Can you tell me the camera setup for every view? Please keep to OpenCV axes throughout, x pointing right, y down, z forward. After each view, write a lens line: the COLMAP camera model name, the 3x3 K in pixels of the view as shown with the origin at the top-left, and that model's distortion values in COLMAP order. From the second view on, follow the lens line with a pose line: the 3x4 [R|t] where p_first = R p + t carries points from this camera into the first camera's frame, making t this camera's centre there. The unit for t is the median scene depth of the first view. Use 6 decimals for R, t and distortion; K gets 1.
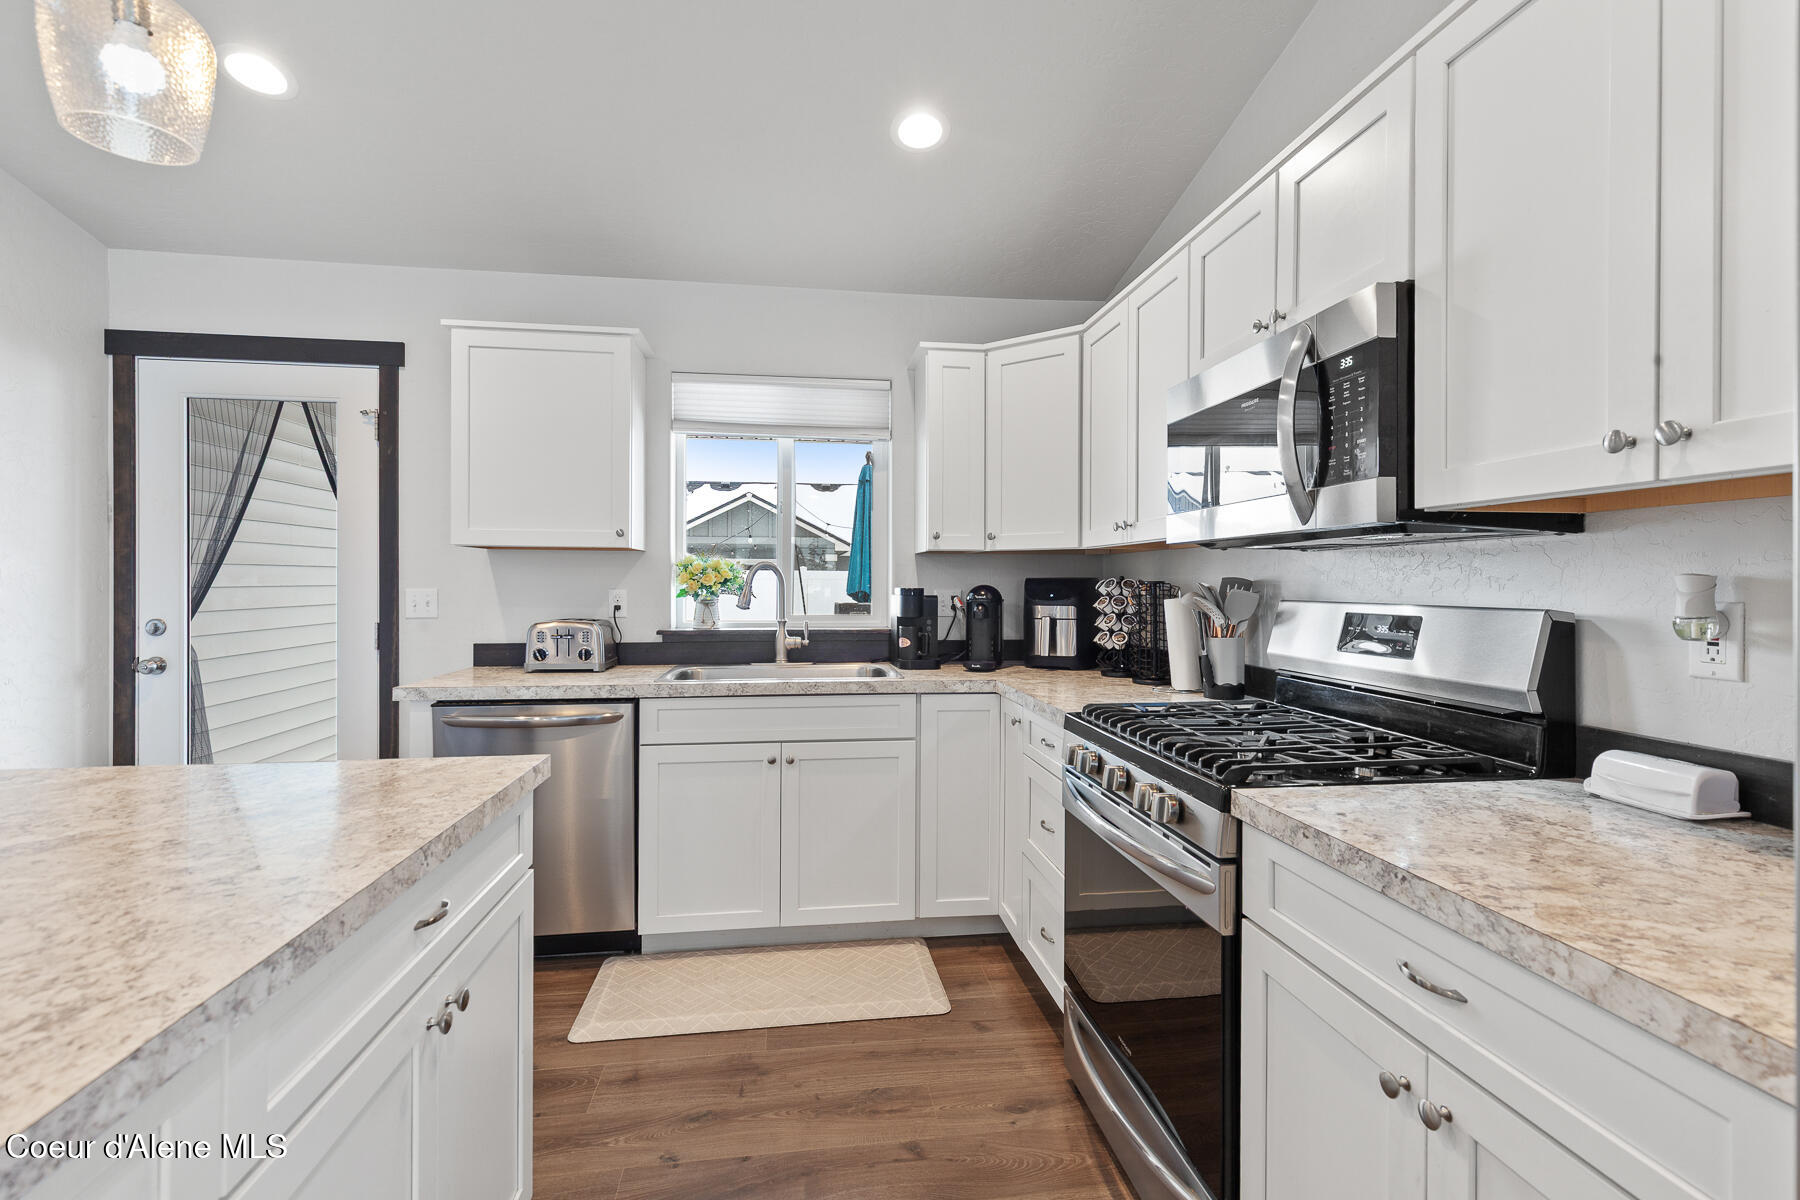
lens RADIAL K [[823.1, 0, 901.4], [0, 823.1, 580.9], [0, 0, 1]] dist [0.000528, 0.000227]
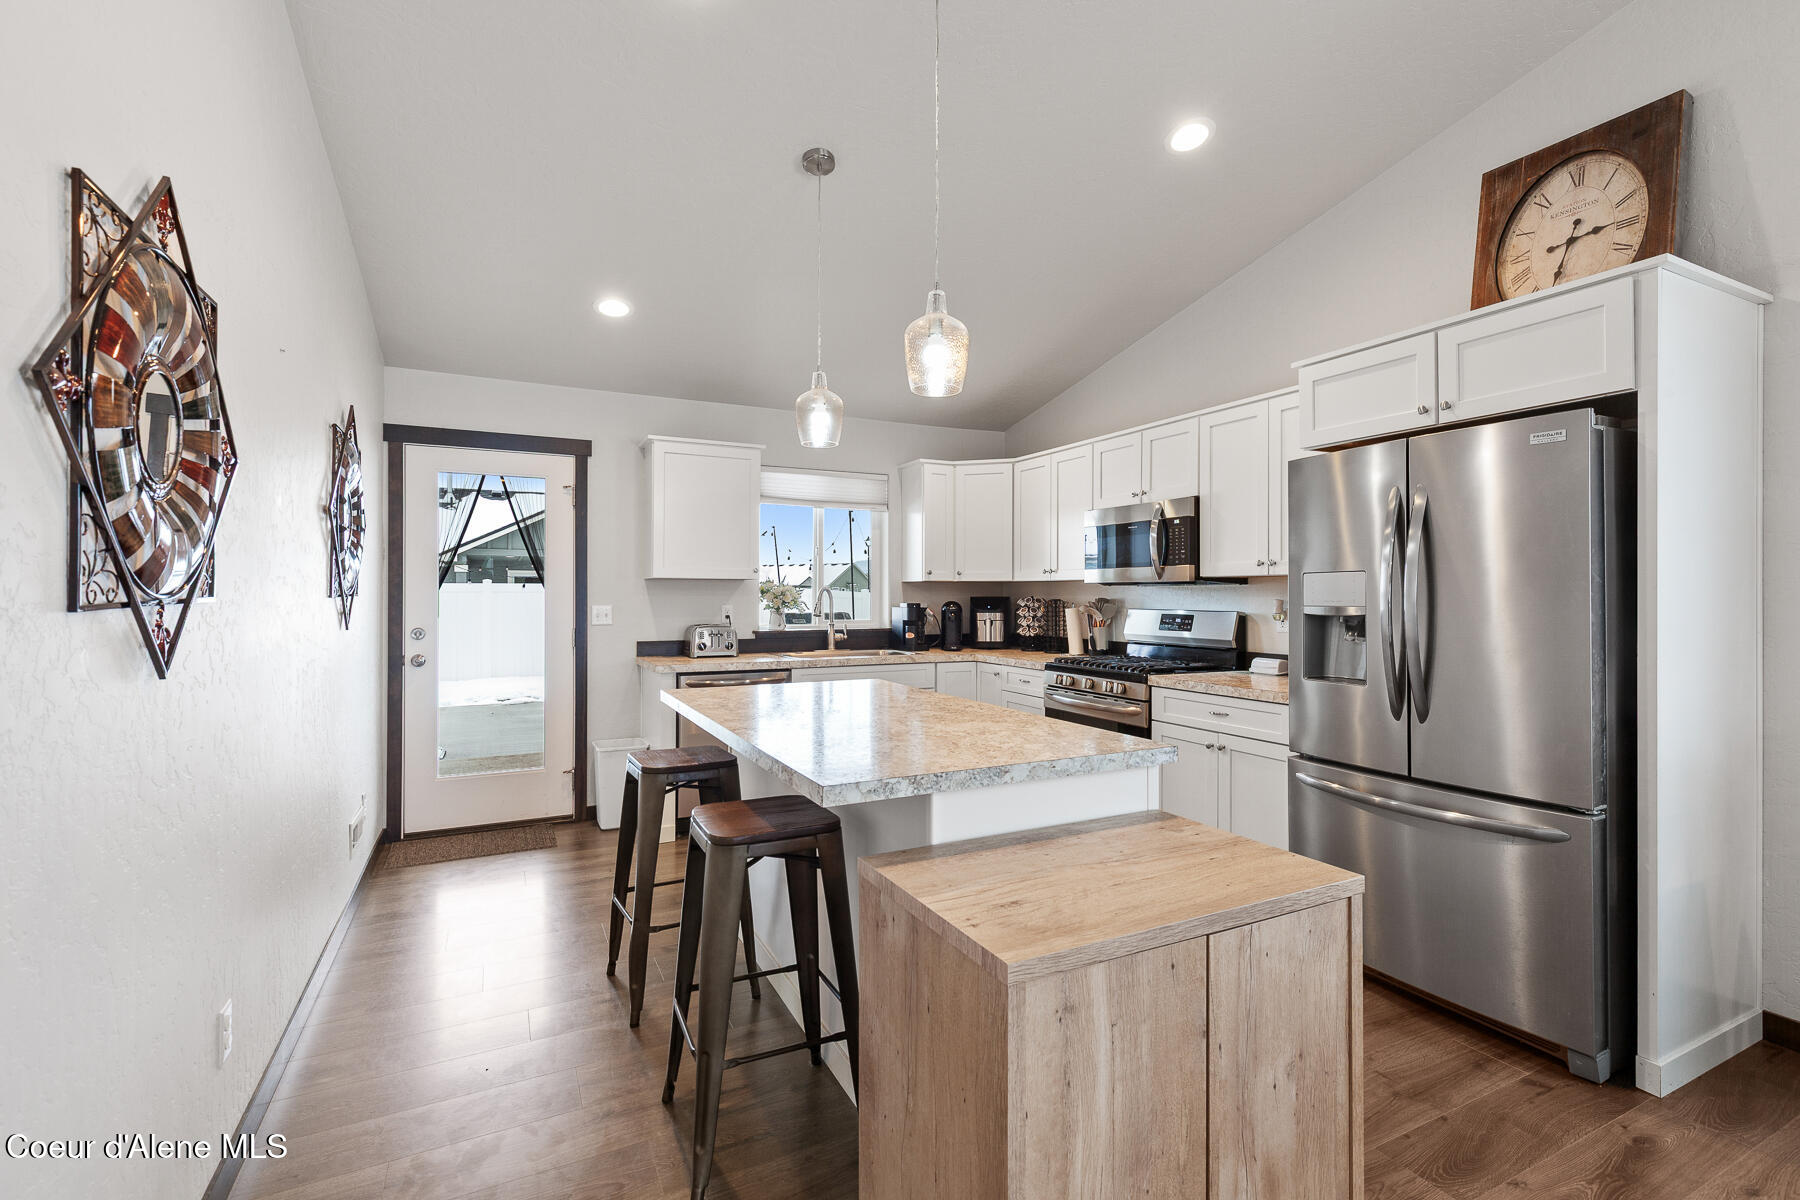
lens RADIAL K [[823.1, 0, 901.4], [0, 823.1, 580.9], [0, 0, 1]] dist [0.000528, 0.000227]
pose [[0.948165, 0.003046, 0.317763, -0.578833], [0.000882, 0.999925, -0.012216, -0.017261], [-0.317777, 0.011863, 0.948091, -0.630018]]
